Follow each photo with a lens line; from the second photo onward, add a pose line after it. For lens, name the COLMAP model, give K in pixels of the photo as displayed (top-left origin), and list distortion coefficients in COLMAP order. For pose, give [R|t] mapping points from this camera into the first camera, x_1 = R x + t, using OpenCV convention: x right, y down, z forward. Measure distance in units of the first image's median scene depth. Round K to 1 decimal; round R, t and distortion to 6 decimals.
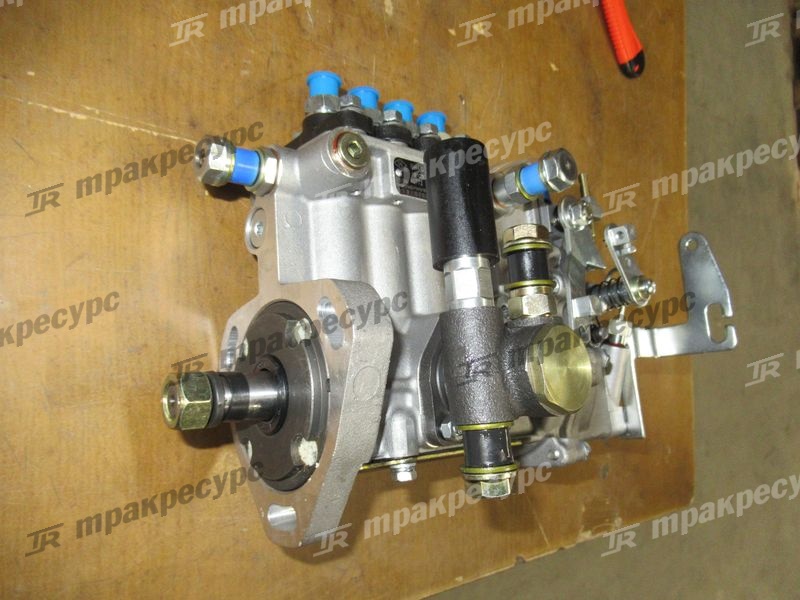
lens RADIAL K [[588.8, 0, 392.4], [0, 588.8, 292.0], [0, 0, 1]] dist [0.001964, -0.001076]
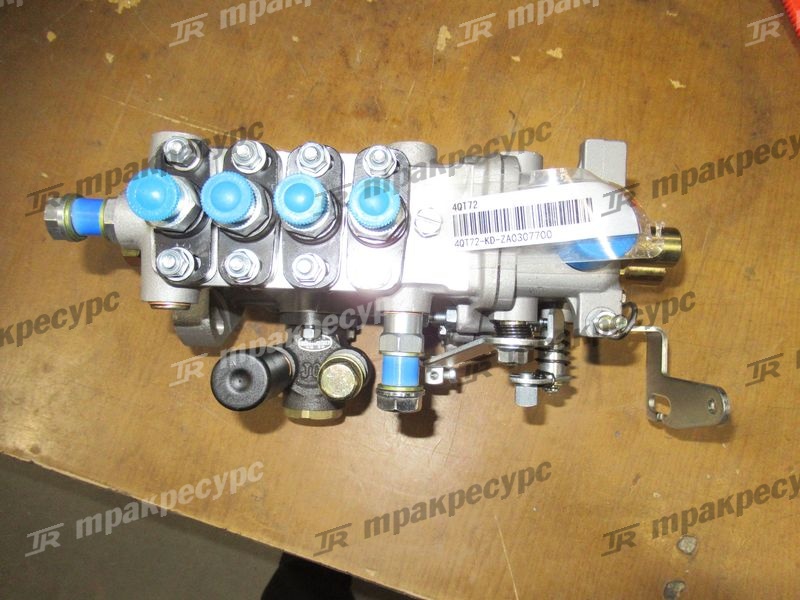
lens RADIAL K [[582.3, 0, 400.0], [0, 582.3, 300.0], [0, 0, 1]] dist [-0.006963, -0.000446]
pose [[0.718668, 0.063484, -0.692449, 0.863073], [-0.237113, 0.958512, -0.158215, 0.235990], [0.653677, 0.277893, 0.703905, 0.297318]]
